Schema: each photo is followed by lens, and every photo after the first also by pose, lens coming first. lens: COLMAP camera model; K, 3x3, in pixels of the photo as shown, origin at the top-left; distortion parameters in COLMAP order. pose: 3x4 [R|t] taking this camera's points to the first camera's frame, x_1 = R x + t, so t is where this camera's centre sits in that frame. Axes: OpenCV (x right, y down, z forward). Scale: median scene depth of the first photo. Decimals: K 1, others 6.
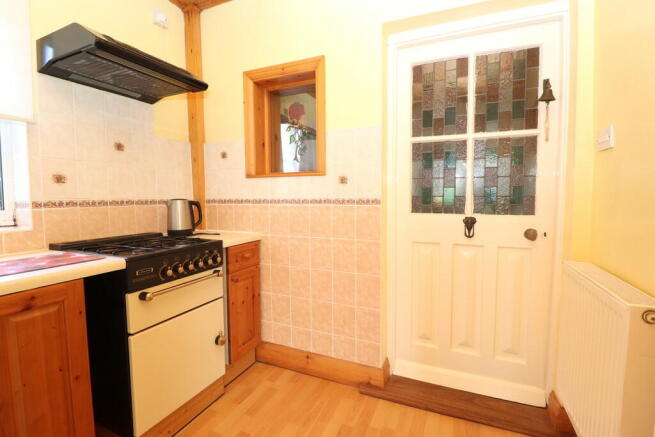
lens RADIAL K [[306.6, 0, 326.1], [0, 306.6, 216.8], [0, 0, 1]] dist [-0.000357, -0.000114]
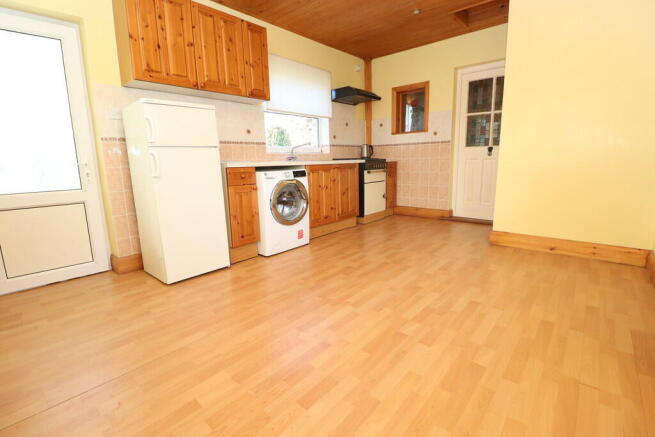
lens RADIAL K [[306.6, 0, 326.1], [0, 306.6, 216.8], [0, 0, 1]] dist [-0.000357, -0.000114]
pose [[0.959666, 0.032224, -0.279288, -0.073275], [0.001415, 0.992843, 0.119416, 0.238589], [0.281138, -0.114994, 0.952753, -1.595813]]
